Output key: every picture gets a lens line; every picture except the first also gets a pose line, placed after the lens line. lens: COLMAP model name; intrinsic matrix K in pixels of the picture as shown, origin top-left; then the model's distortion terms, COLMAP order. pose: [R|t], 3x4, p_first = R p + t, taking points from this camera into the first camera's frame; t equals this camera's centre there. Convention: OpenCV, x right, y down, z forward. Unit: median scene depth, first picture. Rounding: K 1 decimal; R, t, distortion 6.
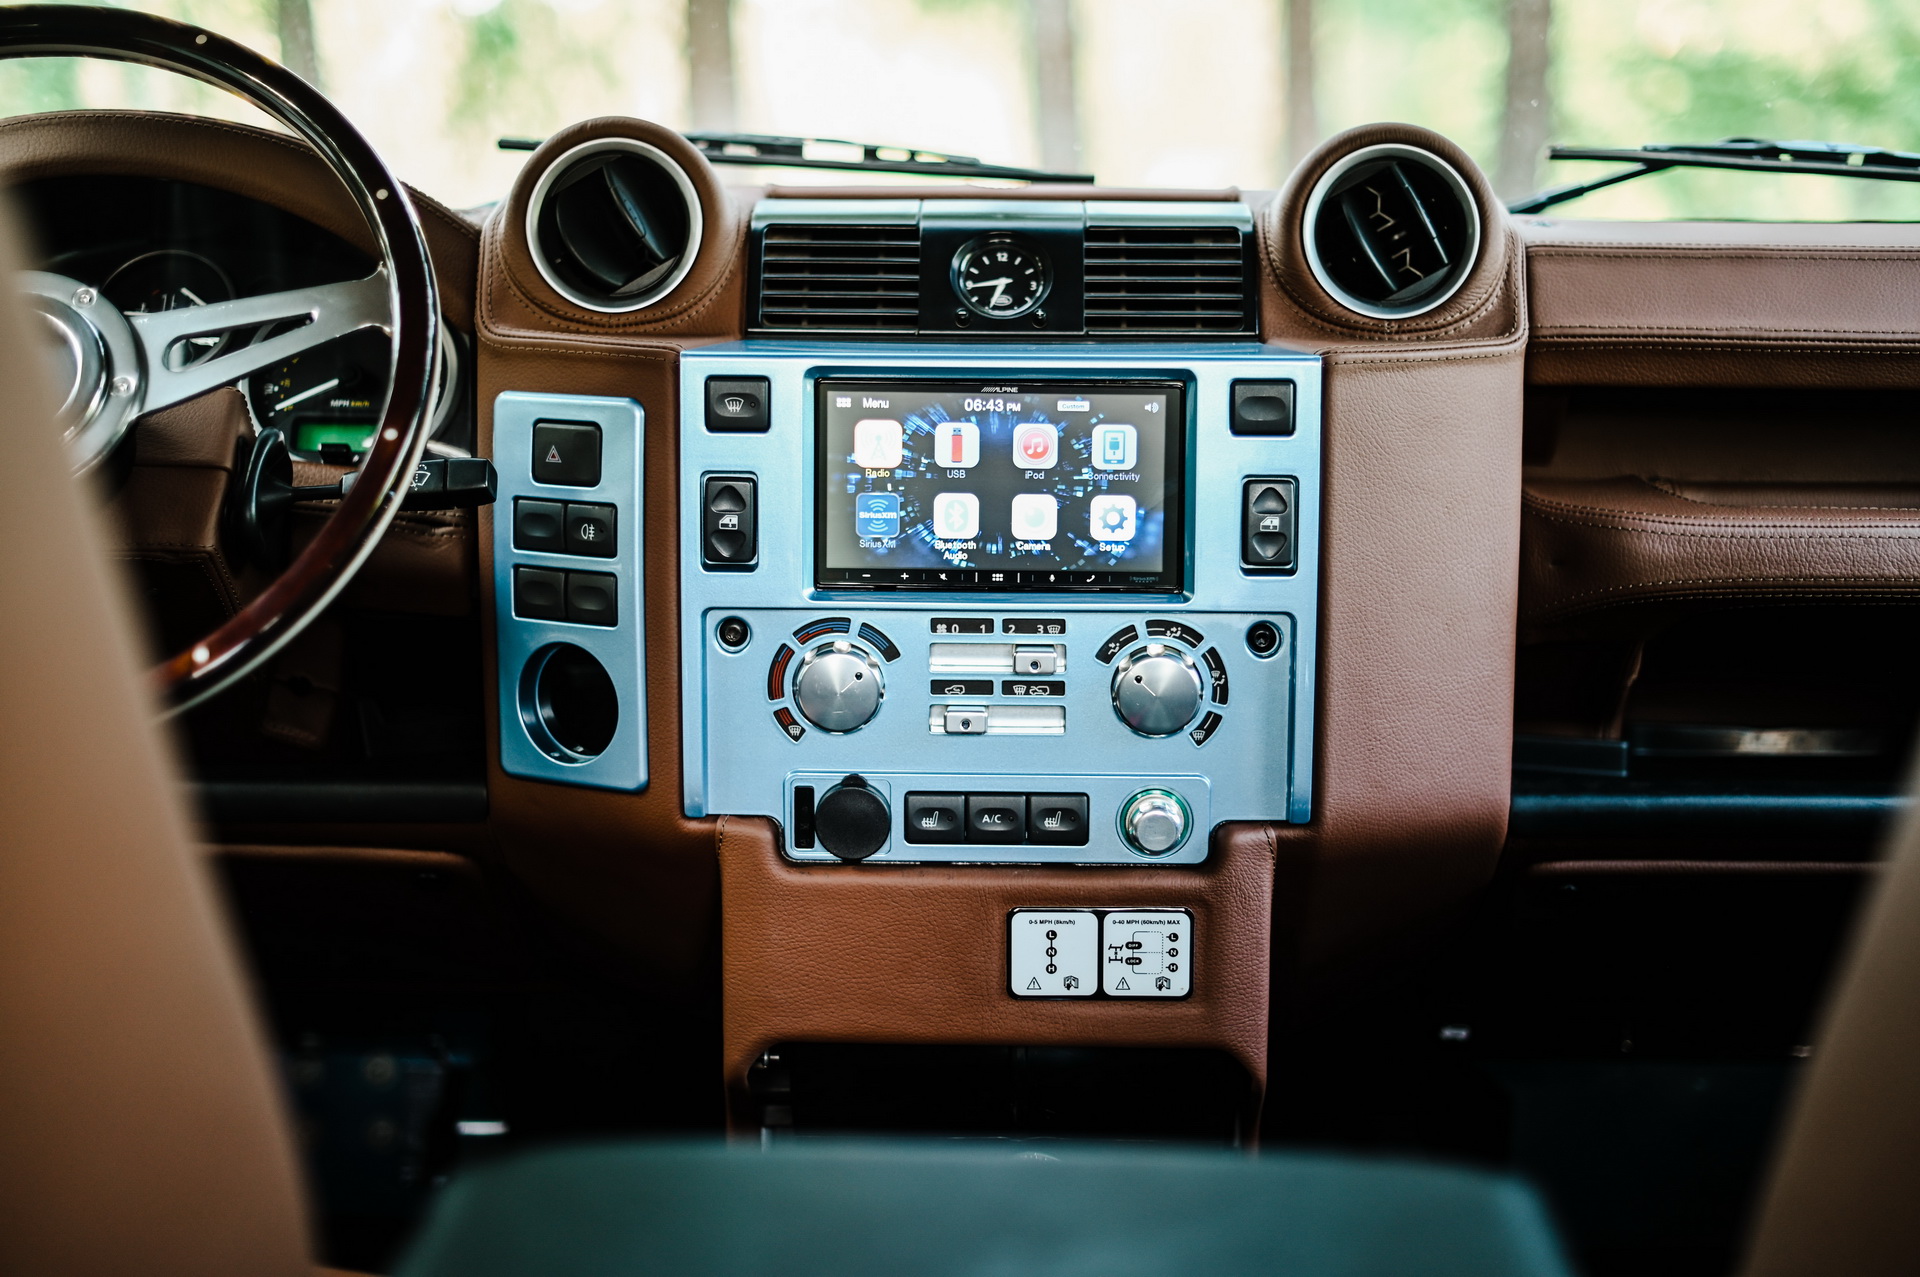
lens RADIAL K [[2458.0, 0, 963.2], [0, 2458.0, 641.2], [0, 0, 1]] dist [-0.010950, 0.017916]
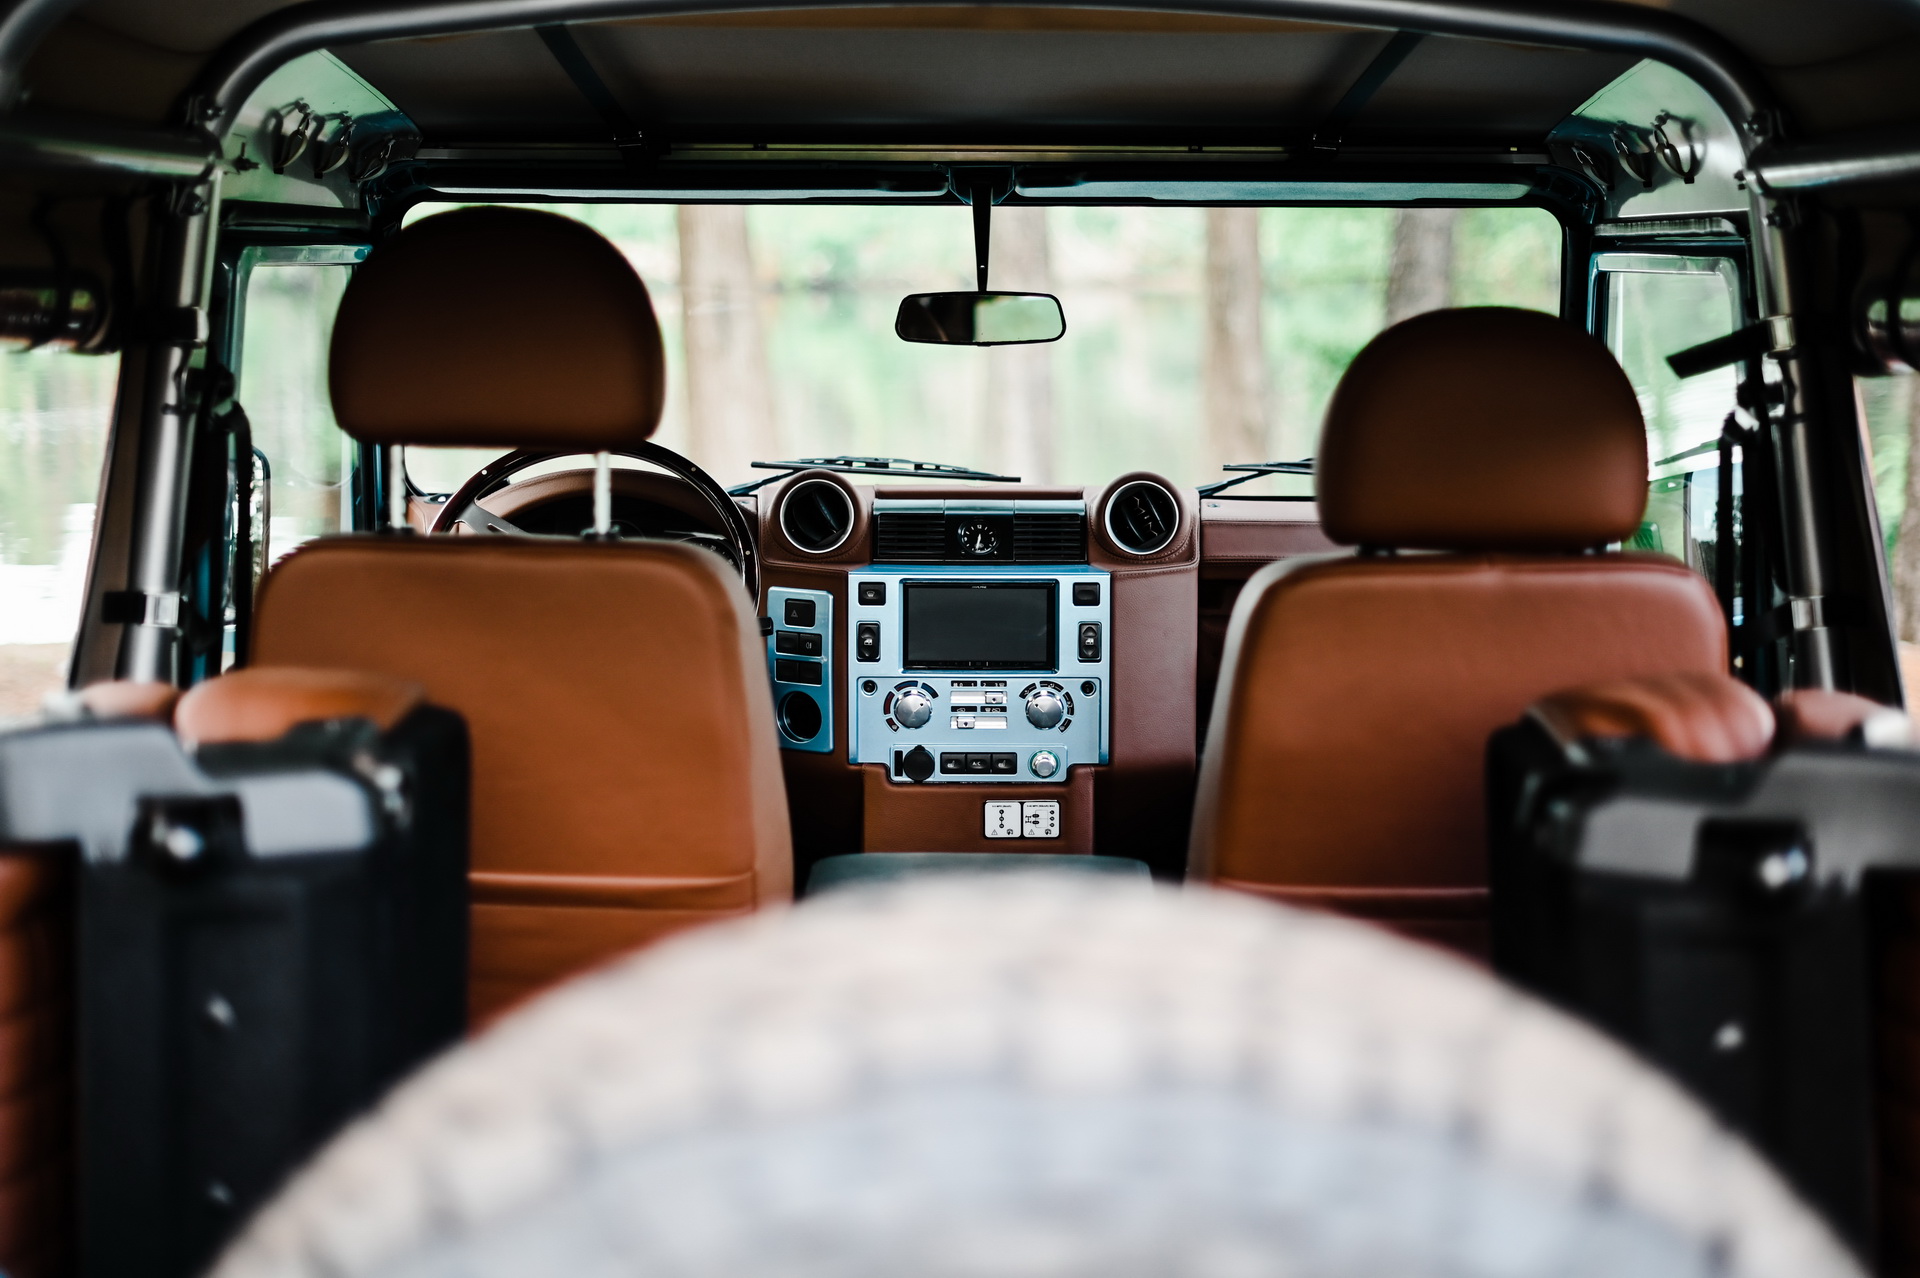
lens RADIAL K [[2458.0, 0, 963.2], [0, 2458.0, 641.7], [0, 0, 1]] dist [-0.010950, 0.017916]
pose [[0.999855, -0.004979, 0.016273, -0.040153], [0.005014, 0.999985, -0.002097, -0.042188], [-0.016262, 0.002179, 0.999865, -1.411778]]
